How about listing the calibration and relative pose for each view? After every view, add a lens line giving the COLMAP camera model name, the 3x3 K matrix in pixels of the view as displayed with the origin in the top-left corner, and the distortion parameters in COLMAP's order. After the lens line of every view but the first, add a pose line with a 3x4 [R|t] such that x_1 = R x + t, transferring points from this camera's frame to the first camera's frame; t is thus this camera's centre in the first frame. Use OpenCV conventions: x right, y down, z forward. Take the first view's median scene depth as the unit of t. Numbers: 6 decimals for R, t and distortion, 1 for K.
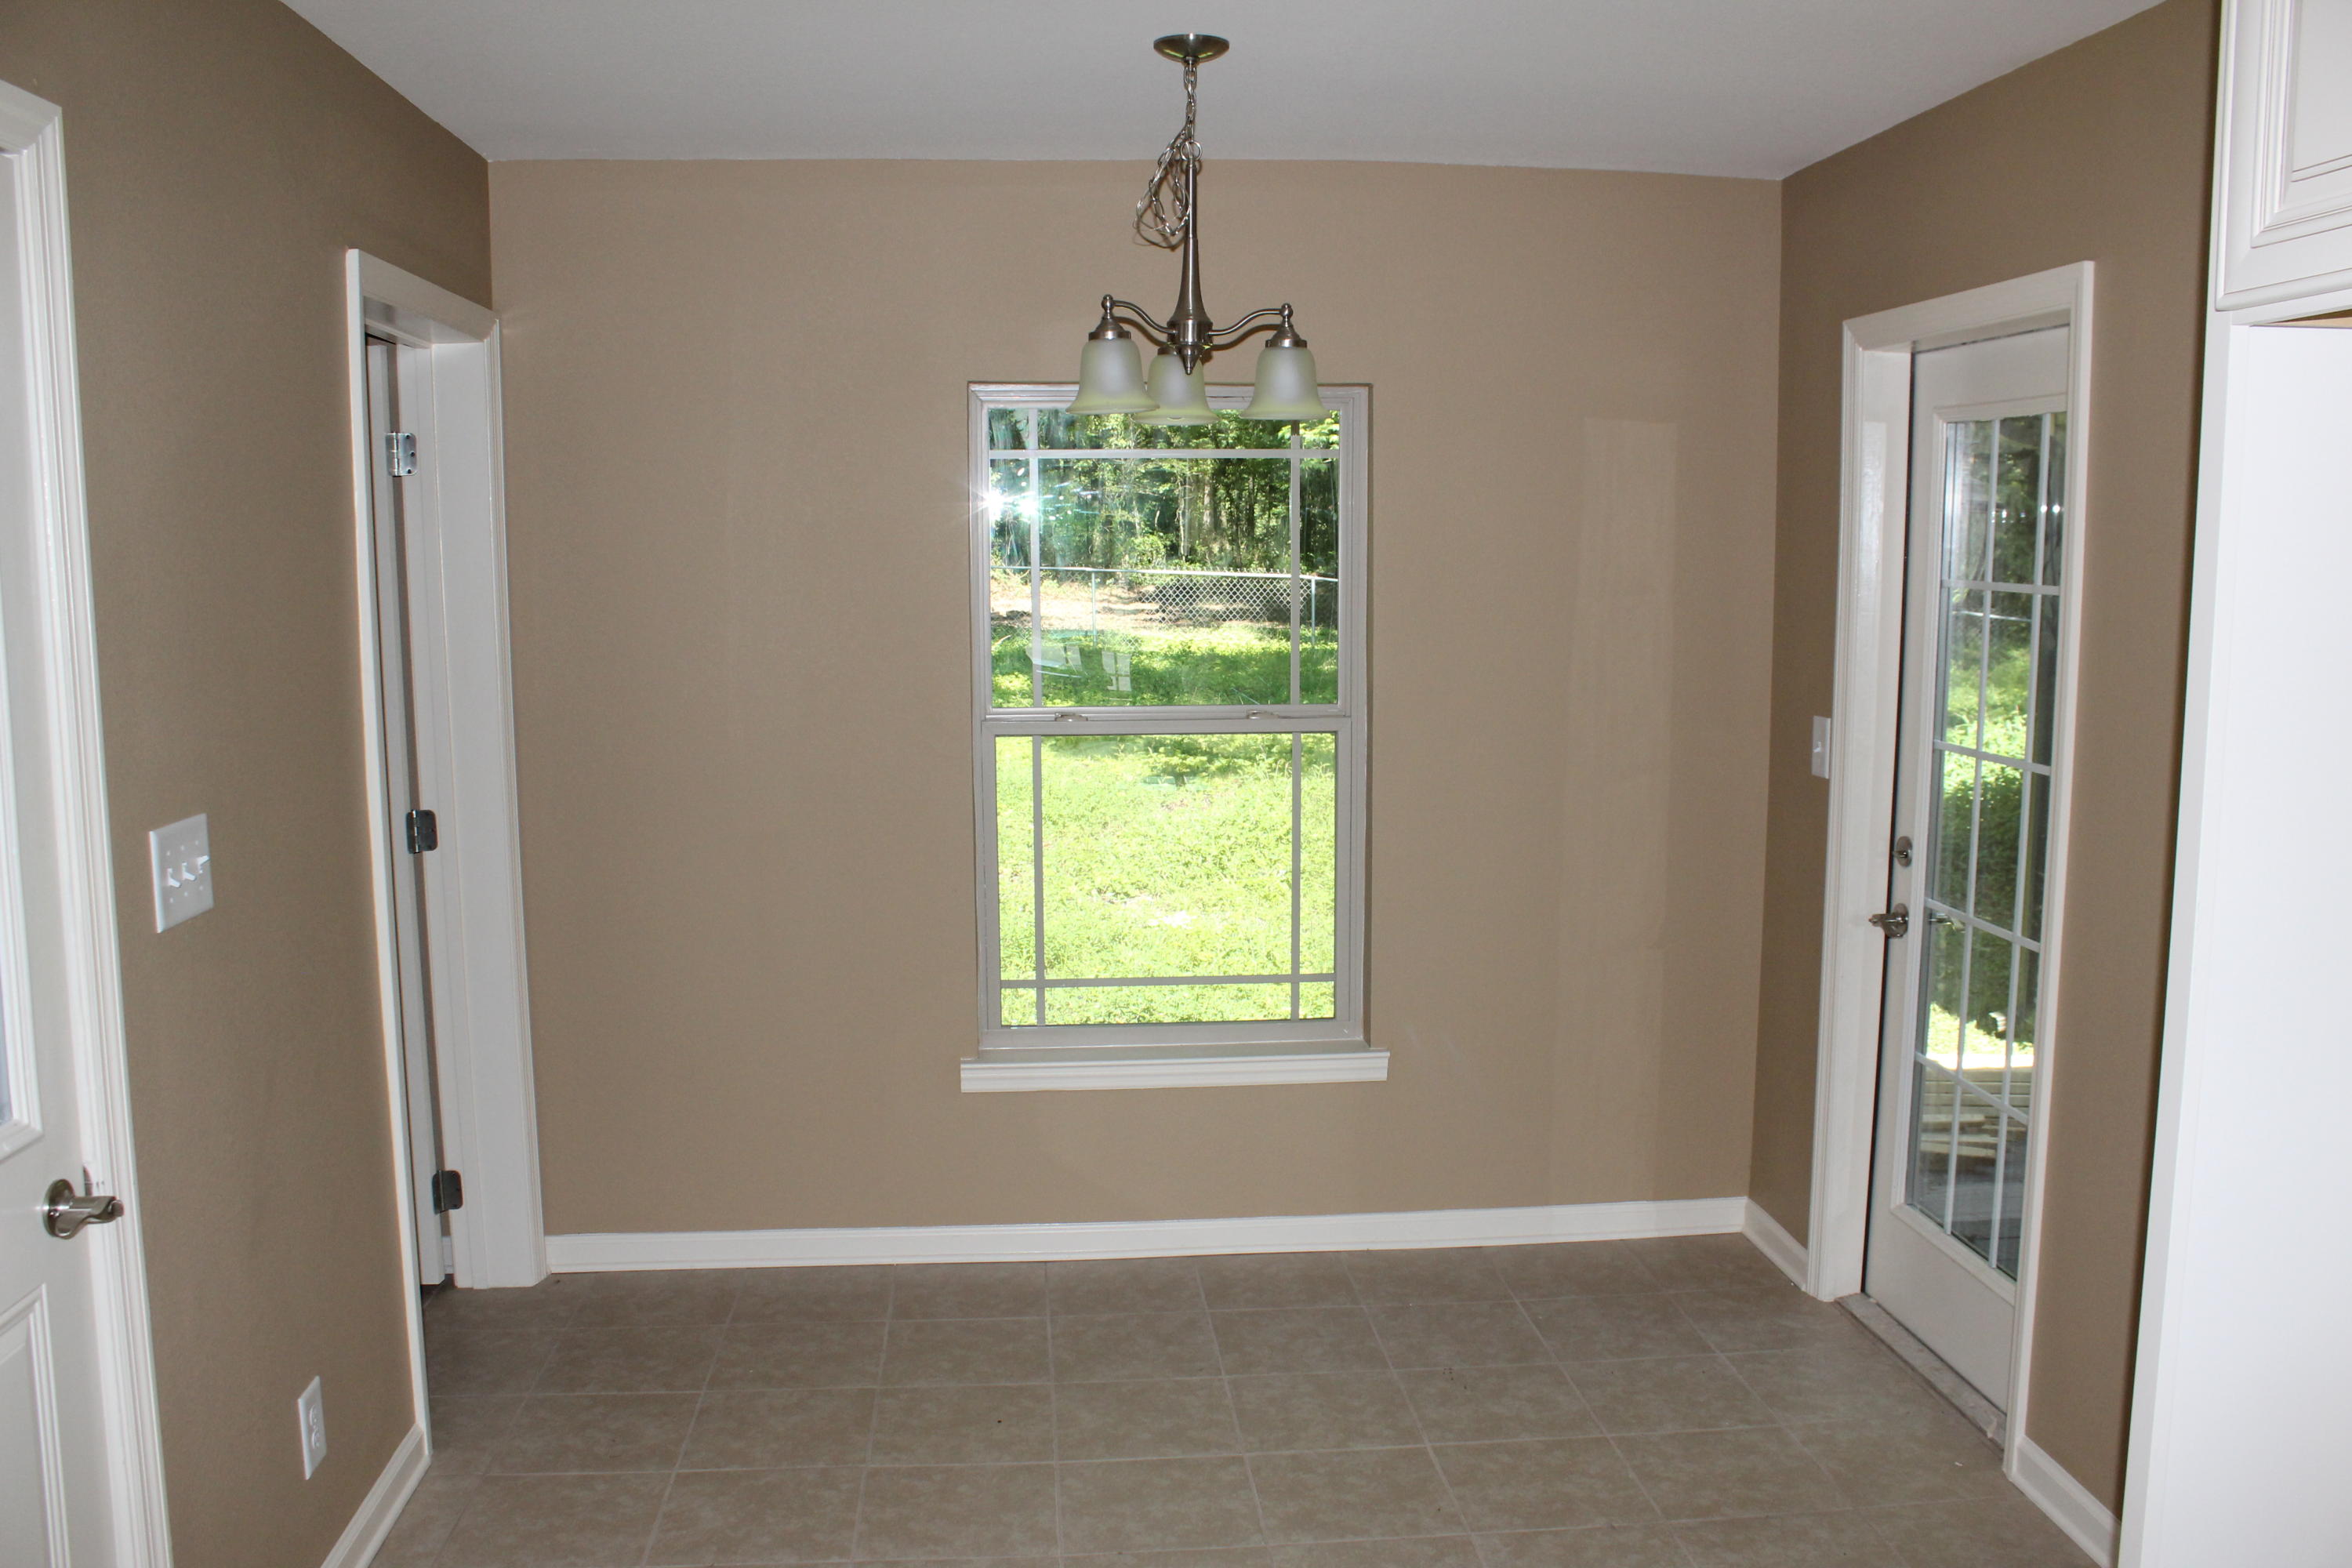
lens RADIAL K [[1975.7, 0, 1176.0], [0, 1975.7, 784.0], [0, 0, 1]] dist [-0.071800, 0.008670]
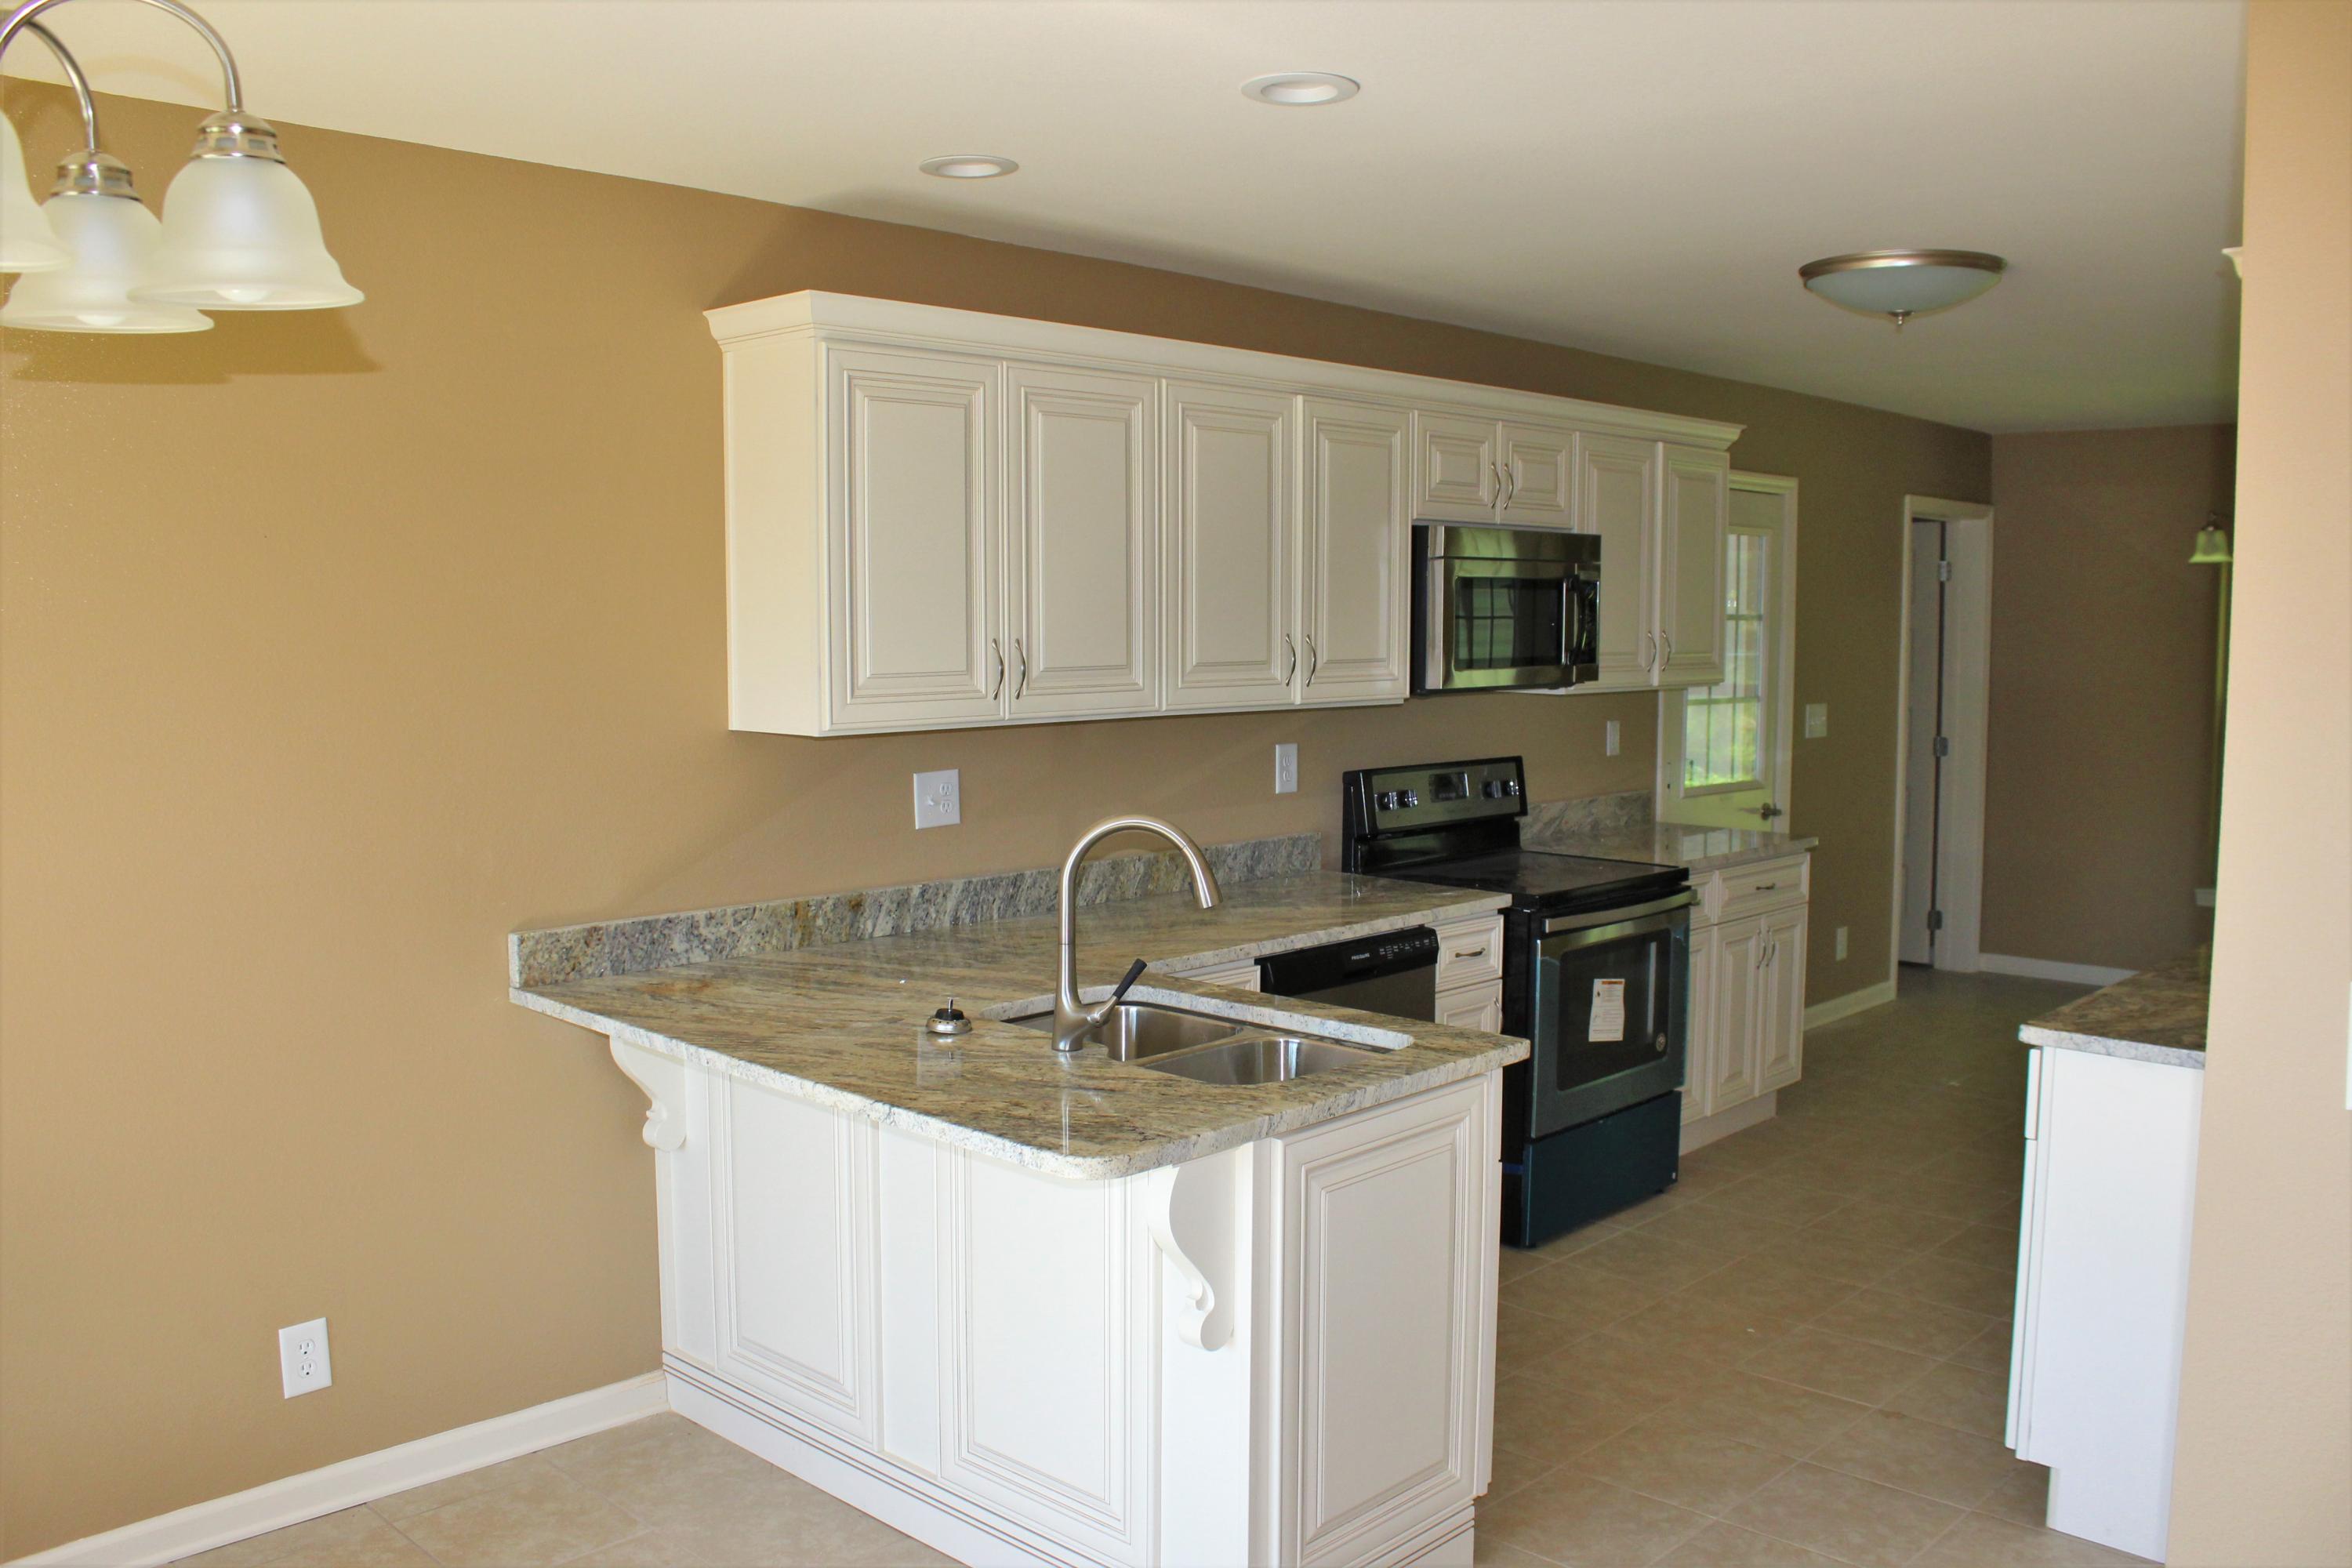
lens RADIAL K [[1975.7, 0, 1176.0], [0, 1975.7, 784.0], [0, 0, 1]] dist [-0.071800, 0.008670]
pose [[0.666105, 0.076154, -0.741960, 0.618184], [-0.103202, 0.994616, 0.009434, 0.125282], [0.738684, 0.070288, 0.670378, -1.000469]]
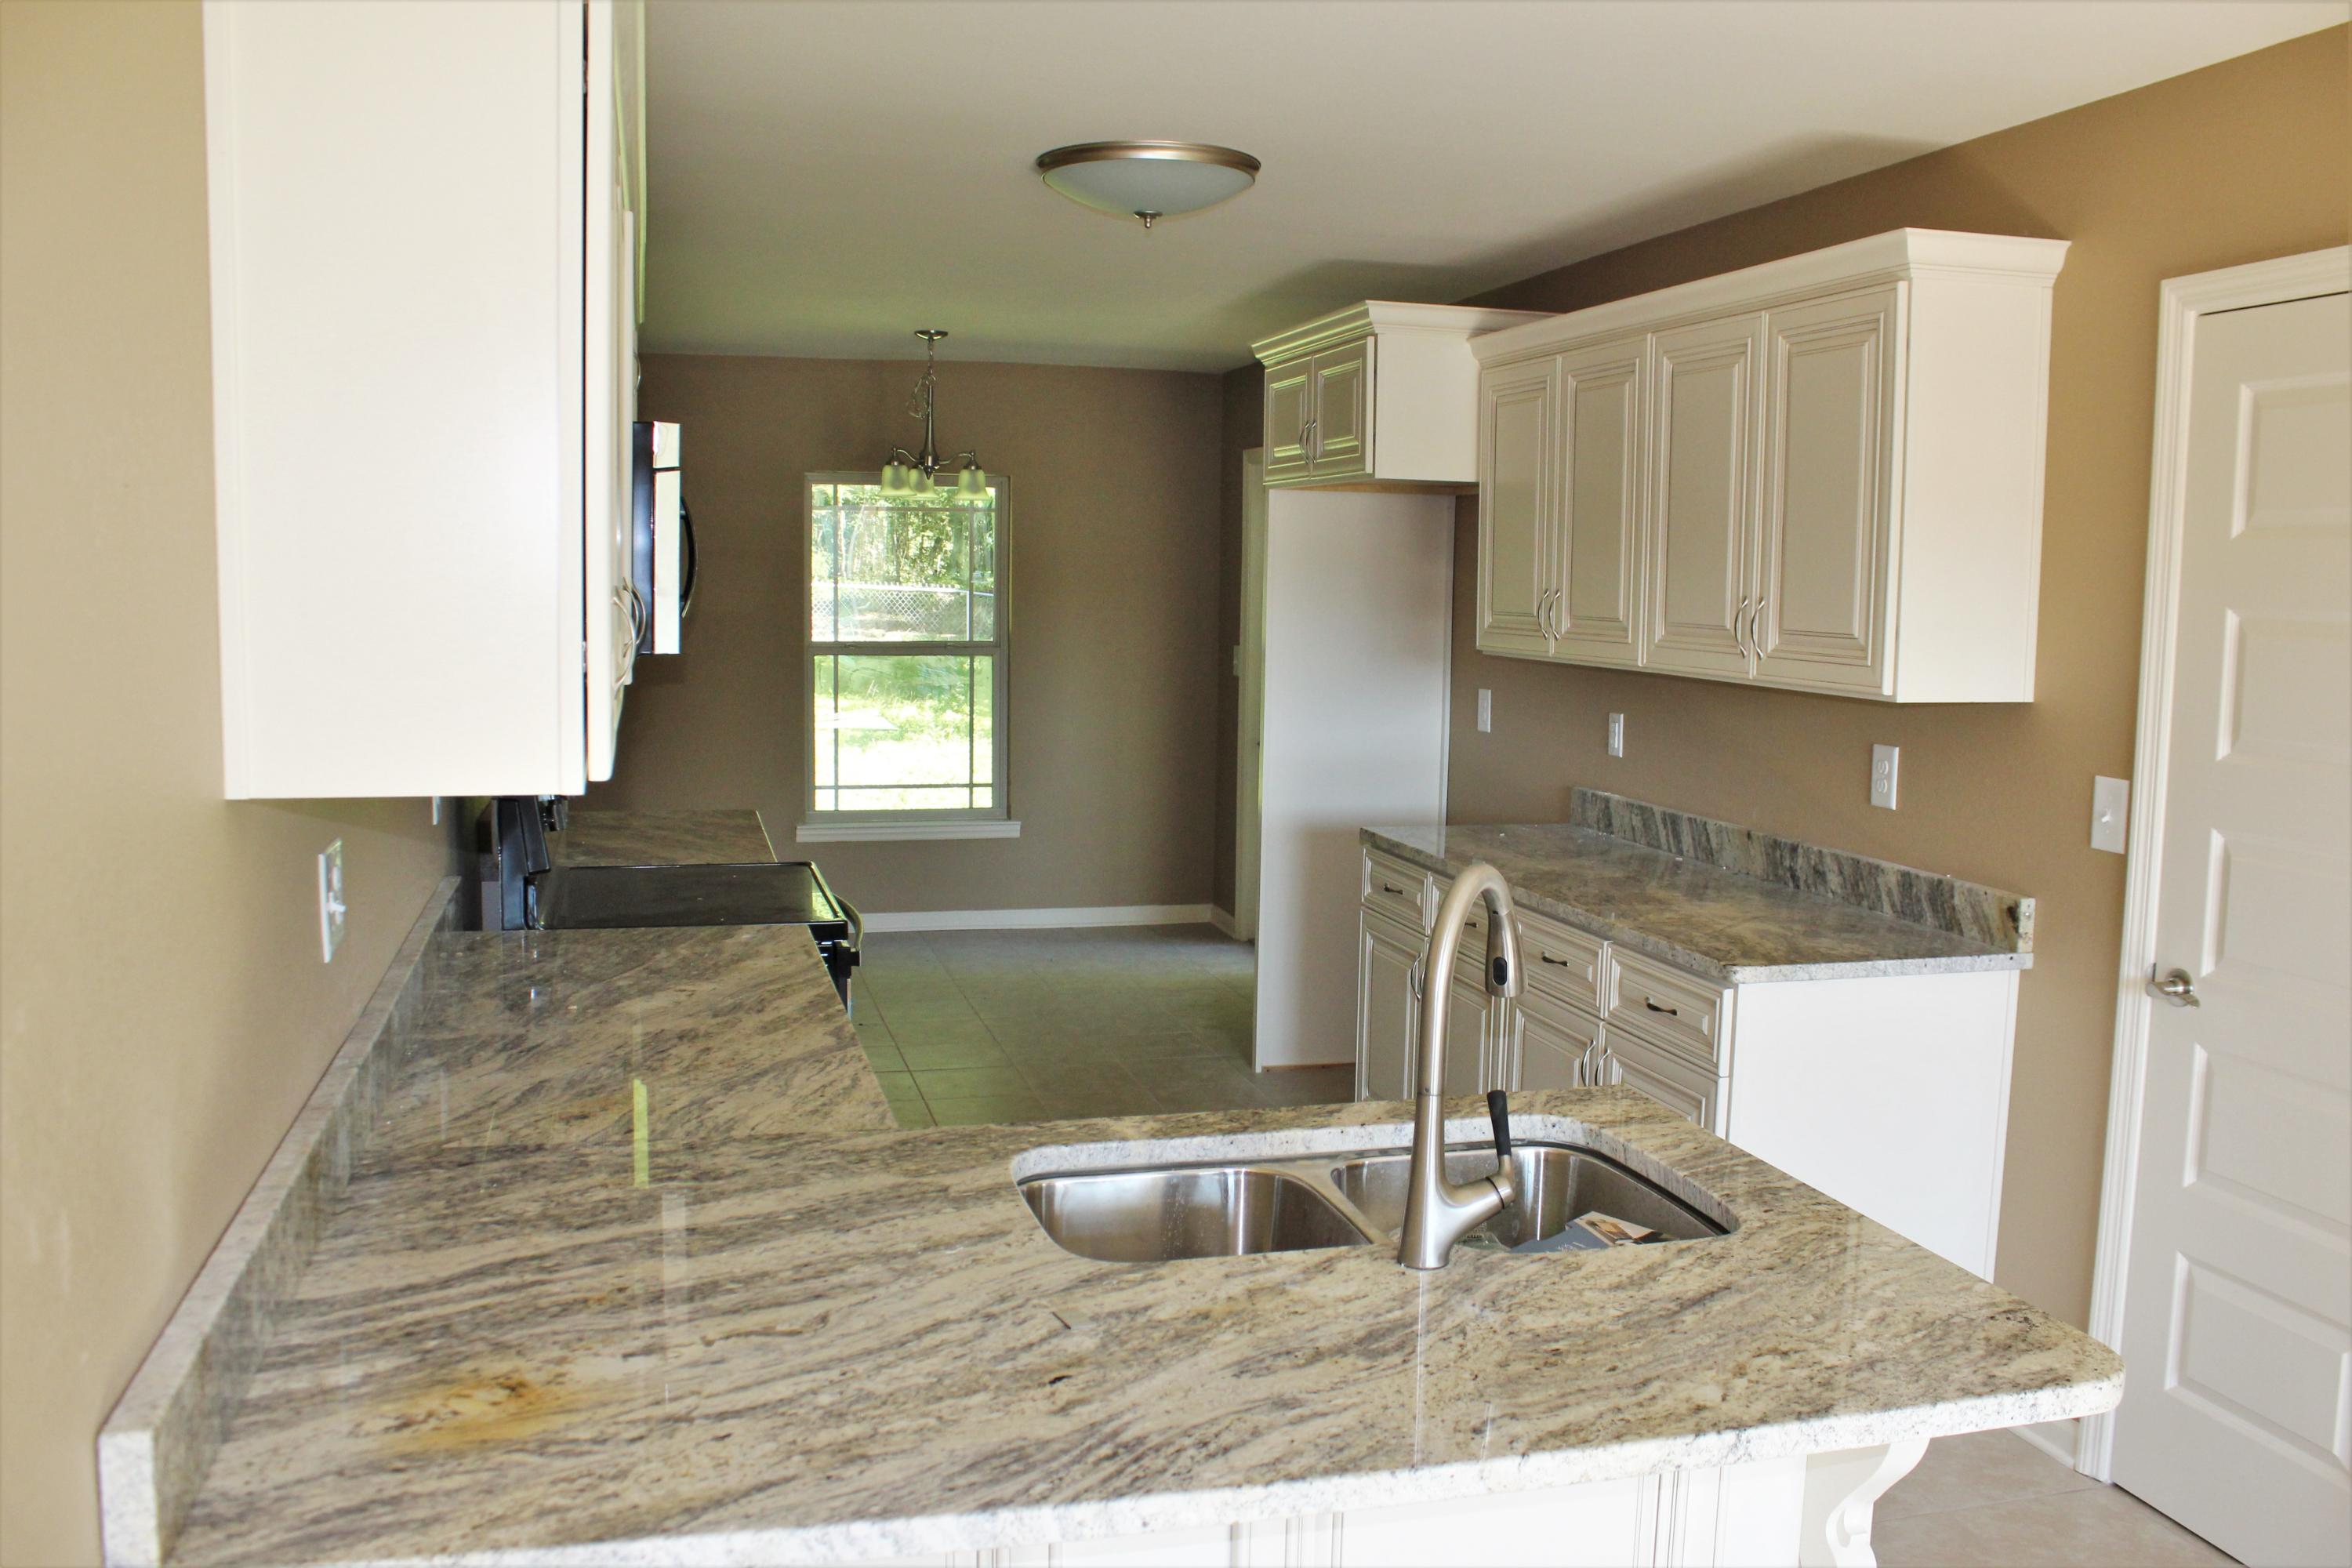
lens RADIAL K [[1975.7, 0, 1176.0], [0, 1975.7, 784.0], [0, 0, 1]] dist [-0.071800, 0.008670]
pose [[0.985232, -0.004027, 0.171176, -0.075478], [0.006351, 0.999895, -0.013029, 0.132014], [-0.171106, 0.013924, 0.985154, -0.963970]]
